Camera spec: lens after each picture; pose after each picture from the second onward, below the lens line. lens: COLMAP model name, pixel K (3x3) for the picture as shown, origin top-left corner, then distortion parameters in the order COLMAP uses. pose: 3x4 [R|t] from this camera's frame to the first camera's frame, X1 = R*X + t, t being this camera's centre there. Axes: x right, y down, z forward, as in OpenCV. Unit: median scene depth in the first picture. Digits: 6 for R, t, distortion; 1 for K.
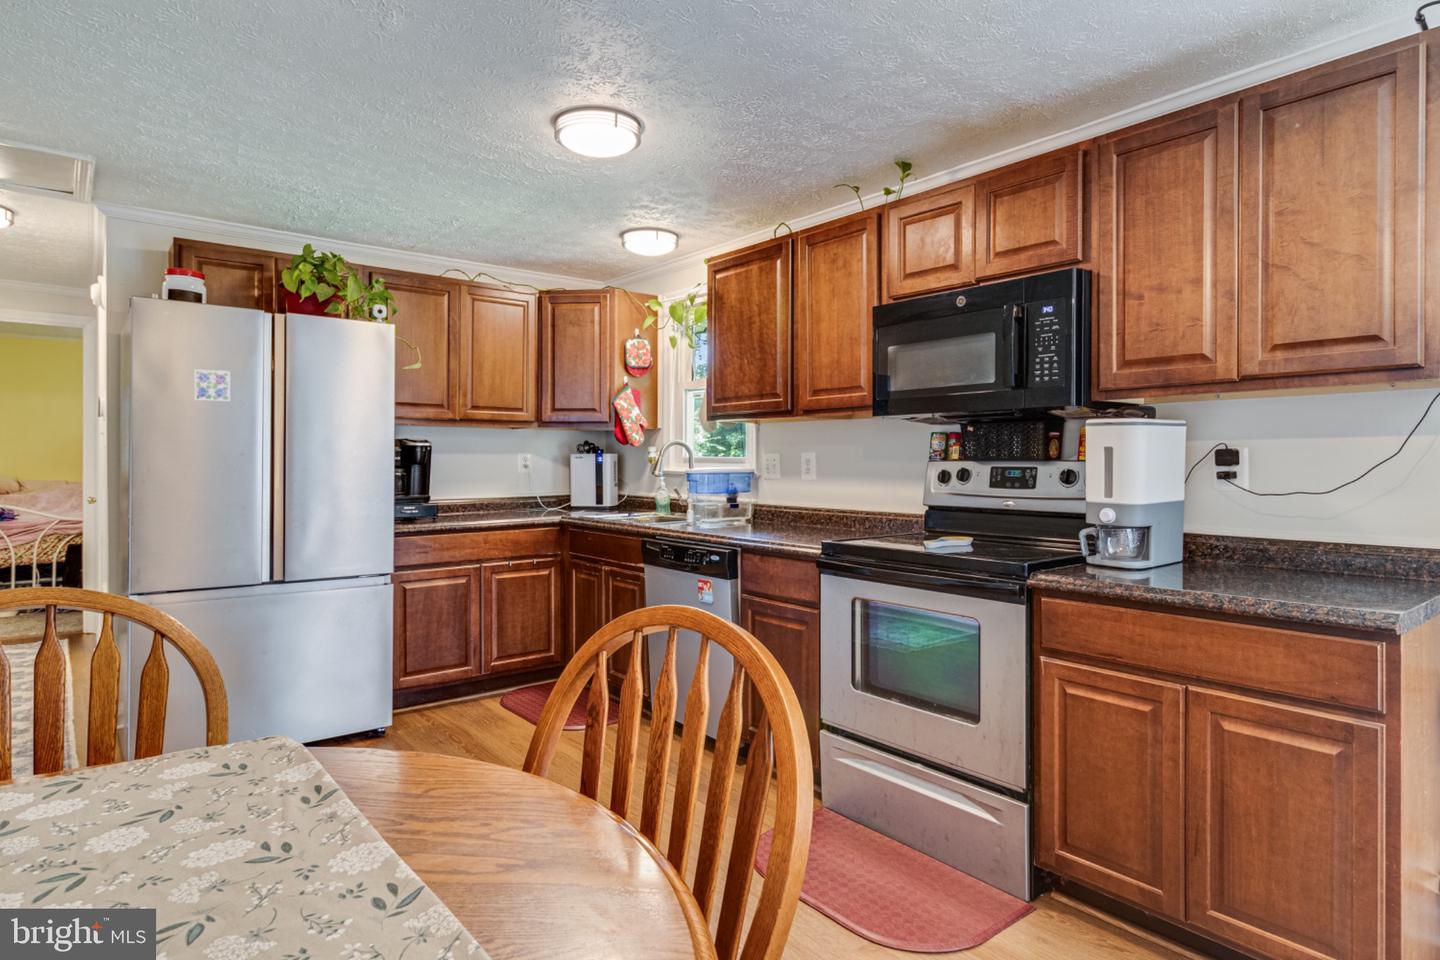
lens RADIAL K [[805.4, 0, 721.1], [0, 805.4, 456.4], [0, 0, 1]] dist [-0.001569, -0.000024]
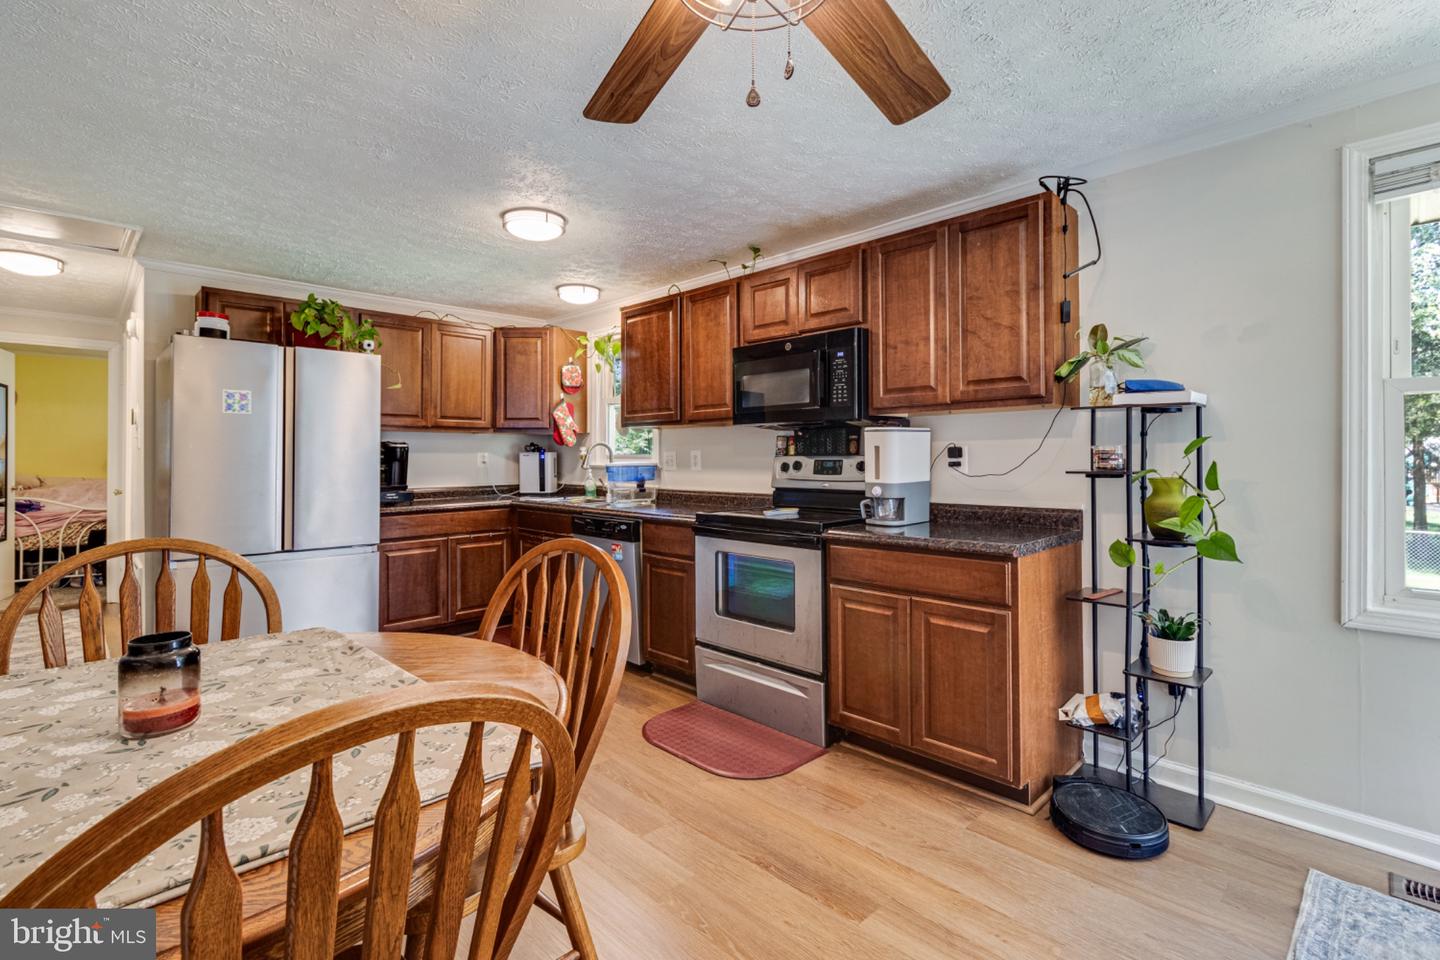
lens RADIAL K [[660.0, 0, 718.3], [0, 660.0, 446.1], [0, 0, 1]] dist [0.000029, -0.000044]
pose [[0.995033, -0.003762, 0.099479, 0.045423], [0.004998, 0.999913, -0.012175, 0.001674], [-0.099424, 0.012611, 0.994965, -0.157099]]
